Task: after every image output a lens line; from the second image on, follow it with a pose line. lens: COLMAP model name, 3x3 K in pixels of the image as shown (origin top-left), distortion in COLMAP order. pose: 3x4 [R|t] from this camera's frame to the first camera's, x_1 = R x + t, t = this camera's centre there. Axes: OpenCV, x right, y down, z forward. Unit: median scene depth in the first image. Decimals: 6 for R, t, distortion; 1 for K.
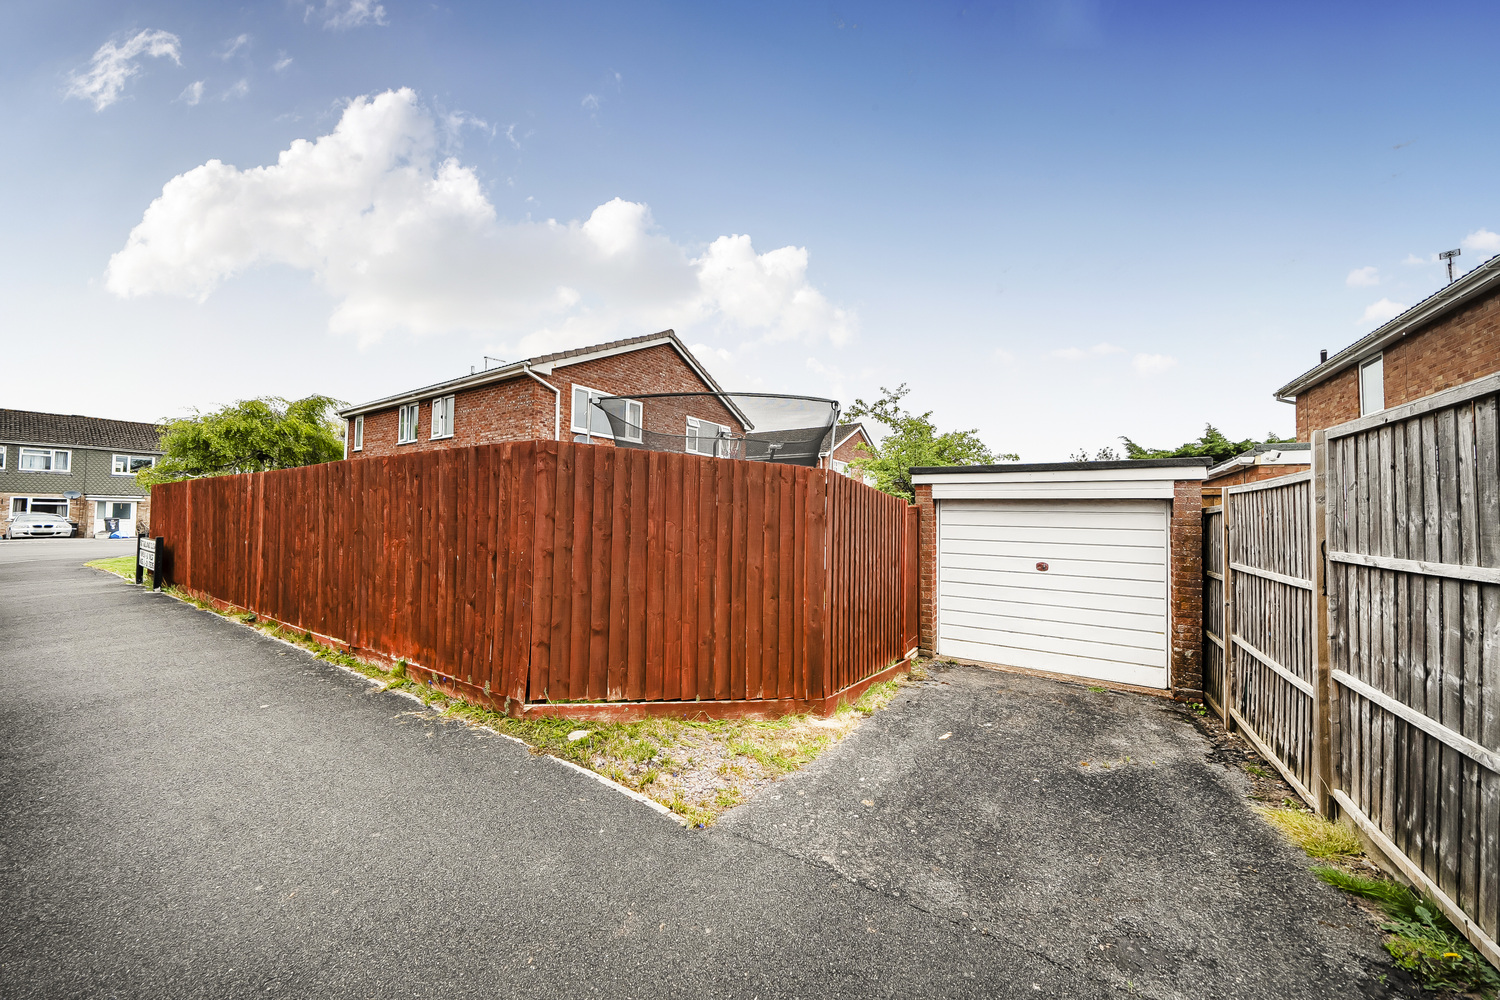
lens RADIAL K [[511.4, 0, 741.3], [0, 511.4, 499.2], [0, 0, 1]] dist [-0.005942, -0.000030]
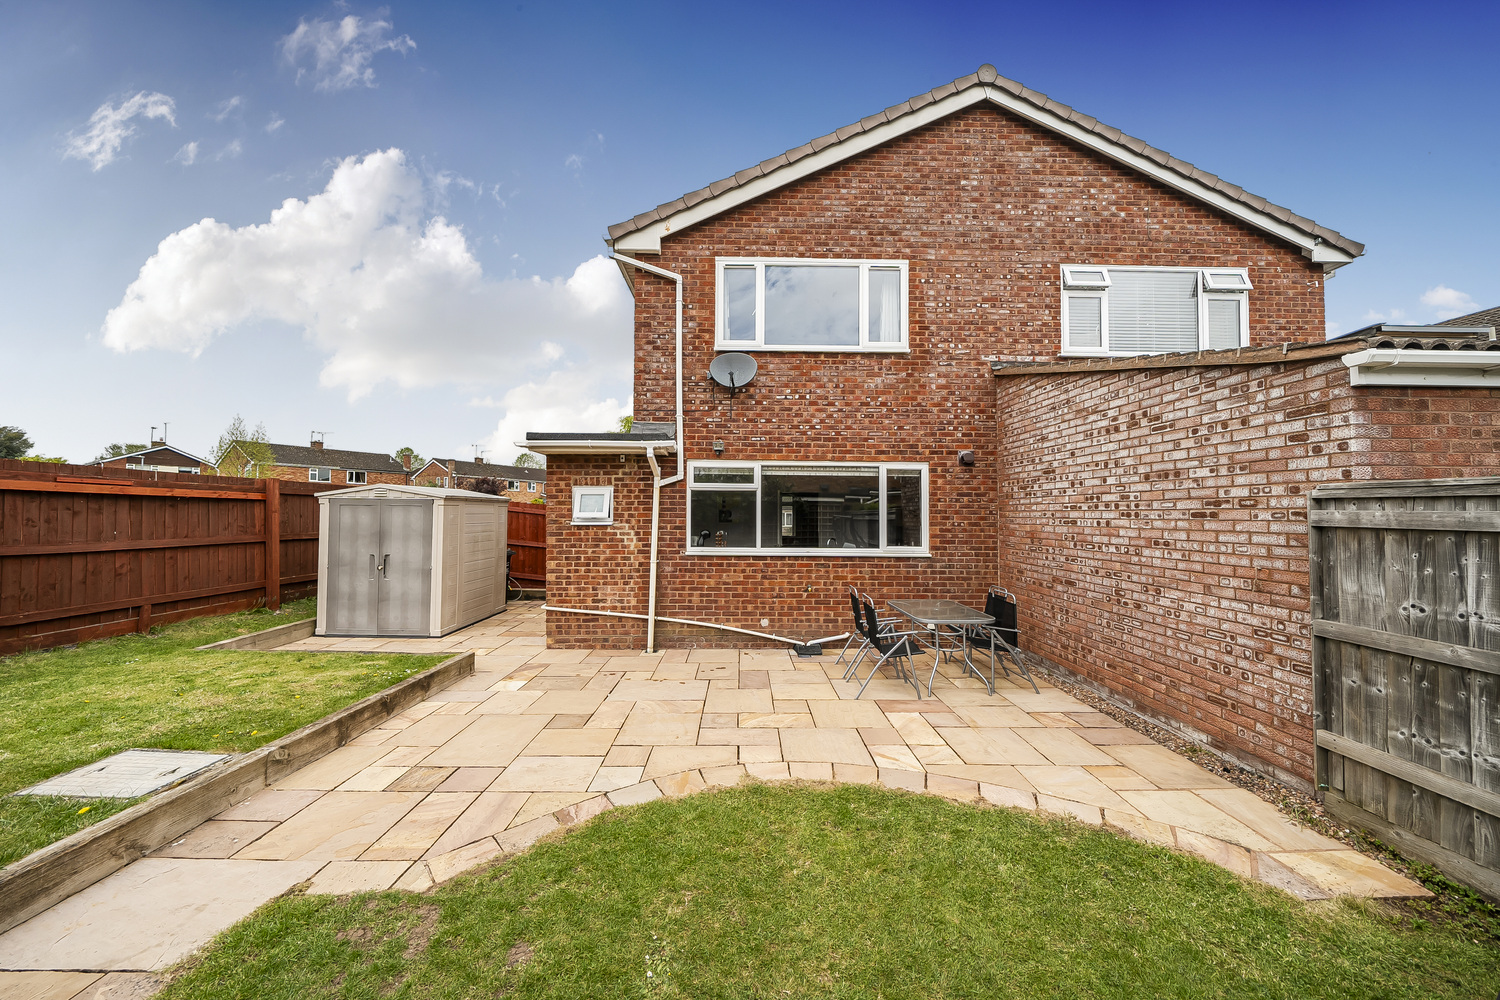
lens RADIAL K [[511.4, 0, 741.3], [0, 511.4, 499.2], [0, 0, 1]] dist [-0.005942, -0.000030]
pose [[0.563192, -0.037893, -0.825457, 0.086225], [0.030069, 0.999226, -0.025354, 0.025946], [0.825779, -0.010541, 0.563896, 0.653292]]
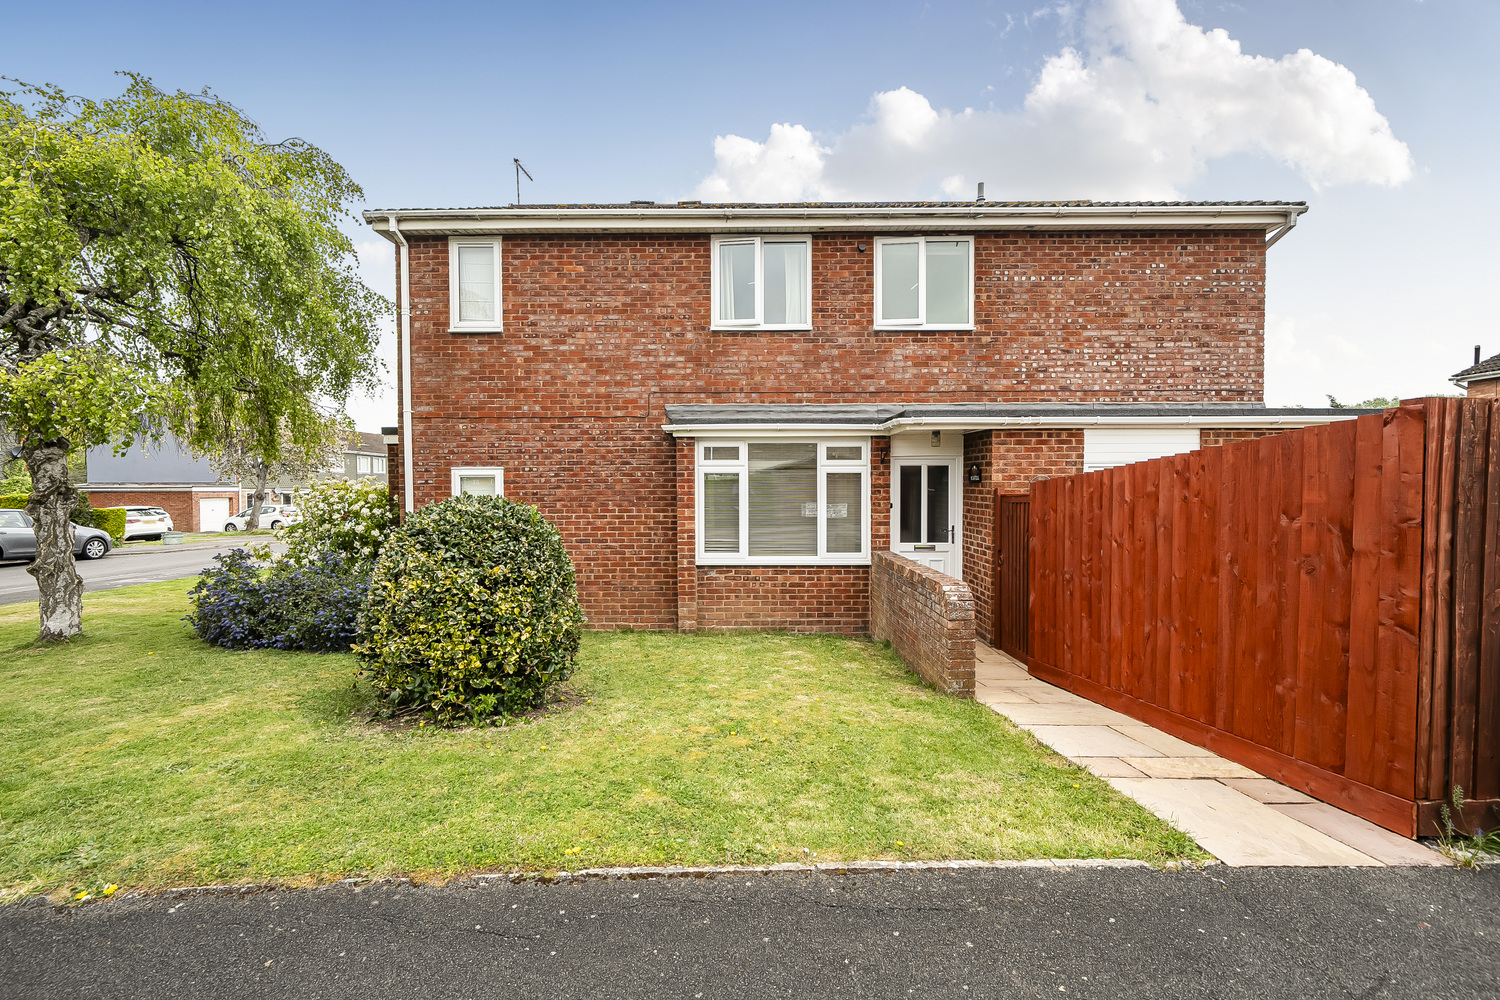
lens RADIAL K [[600.9, 0, 764.9], [0, 600.9, 500.4], [0, 0, 1]] dist [0.000641, -0.006588]
pose [[0.831723, -0.026427, 0.554562, -0.999825], [-0.004523, 0.998511, 0.054367, 0.002775], [-0.555172, -0.047726, 0.830365, 0.631832]]
